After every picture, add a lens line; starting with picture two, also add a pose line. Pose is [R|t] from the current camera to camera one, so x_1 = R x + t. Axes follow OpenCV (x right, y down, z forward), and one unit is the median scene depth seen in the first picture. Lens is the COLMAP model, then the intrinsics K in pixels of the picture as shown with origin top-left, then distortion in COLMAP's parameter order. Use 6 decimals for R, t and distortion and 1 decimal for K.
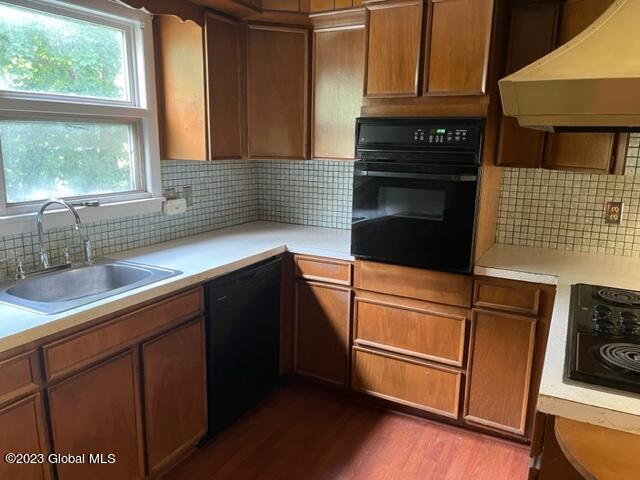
lens RADIAL K [[485.7, 0, 319.6], [0, 485.7, 238.4], [0, 0, 1]] dist [0.066250, -0.098419]
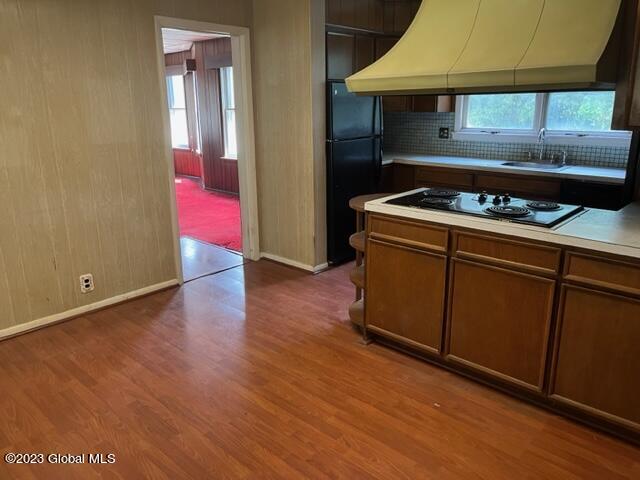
lens RADIAL K [[484.6, 0, 318.0], [0, 484.6, 235.2], [0, 0, 1]] dist [0.028894, -0.005500]
pose [[-0.260236, 0.244316, -0.934124, 1.488103], [-0.182330, 0.937617, 0.296024, -0.073301], [0.948173, 0.247356, -0.199456, 0.454265]]
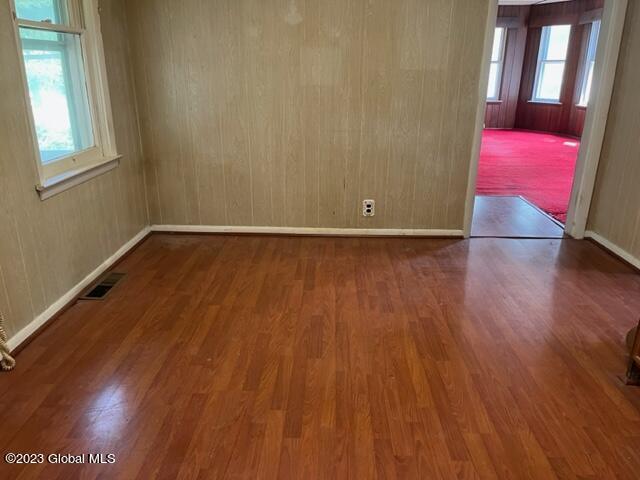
lens RADIAL K [[482.1, 0, 316.1], [0, 482.1, 239.2], [0, 0, 1]] dist [0.053570, -0.073864]
pose [[-0.901315, 0.126523, -0.414274, 1.142701], [-0.100283, 0.869458, 0.483720, -0.011445], [0.421396, 0.477529, -0.770968, 0.670695]]
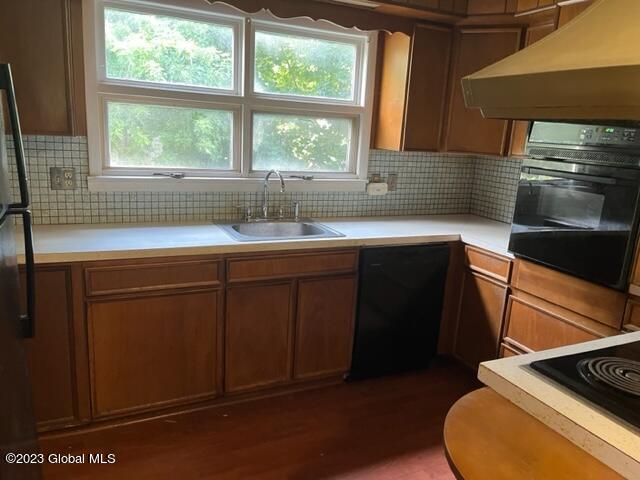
lens RADIAL K [[484.4, 0, 318.6], [0, 484.4, 239.2], [0, 0, 1]] dist [0.060573, -0.084276]
pose [[0.796585, 0.161096, -0.582667, 0.325225], [-0.160593, 0.985600, 0.052946, 0.018299], [0.582805, 0.051397, 0.810985, -0.046483]]
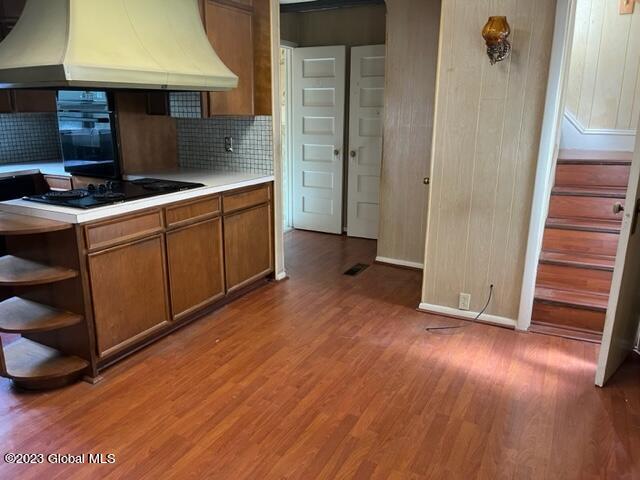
lens RADIAL K [[484.4, 0, 318.6], [0, 484.4, 239.2], [0, 0, 1]] dist [0.060573, -0.084276]
pose [[0.999924, -0.011059, -0.005486, 0.878625], [0.011400, 0.997719, 0.066538, 0.153012], [0.004738, -0.066596, 0.997769, -0.600575]]
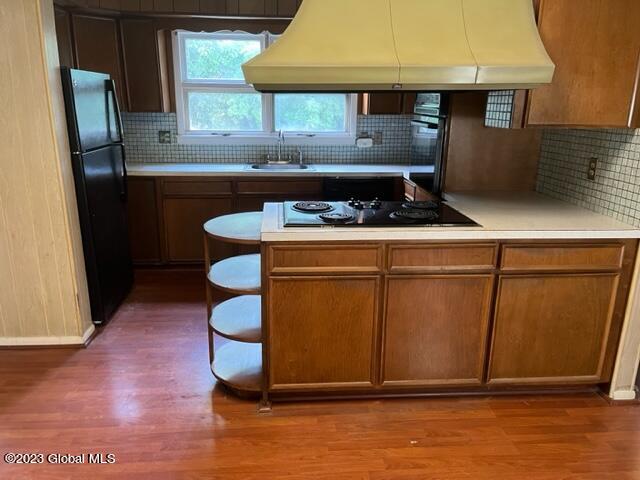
lens RADIAL K [[487.2, 0, 312.5], [0, 487.2, 239.2], [0, 0, 1]] dist [0.057050, -0.085743]
pose [[0.525933, 0.219057, -0.821832, 1.151785], [-0.166610, 0.974078, 0.153015, 0.033175], [0.834048, 0.056450, 0.548797, -0.064870]]
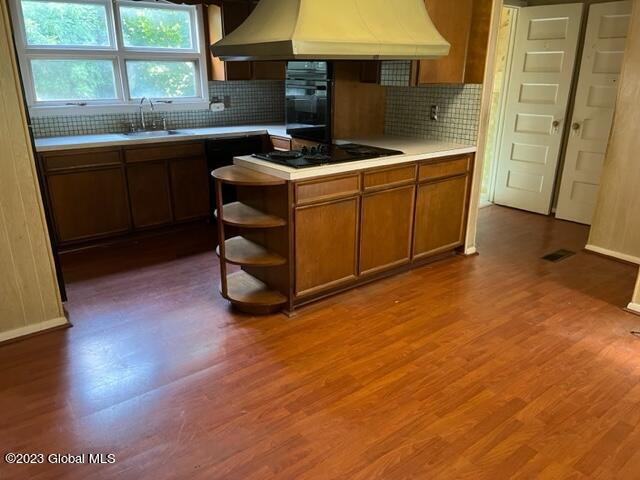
lens RADIAL K [[488.7, 0, 317.9], [0, 488.7, 242.2], [0, 0, 1]] dist [0.066753, -0.098632]
pose [[0.912026, 0.120764, -0.391951, 0.913634], [-0.067231, 0.986761, 0.147592, 0.151398], [0.404585, -0.108257, 0.908070, -0.648641]]
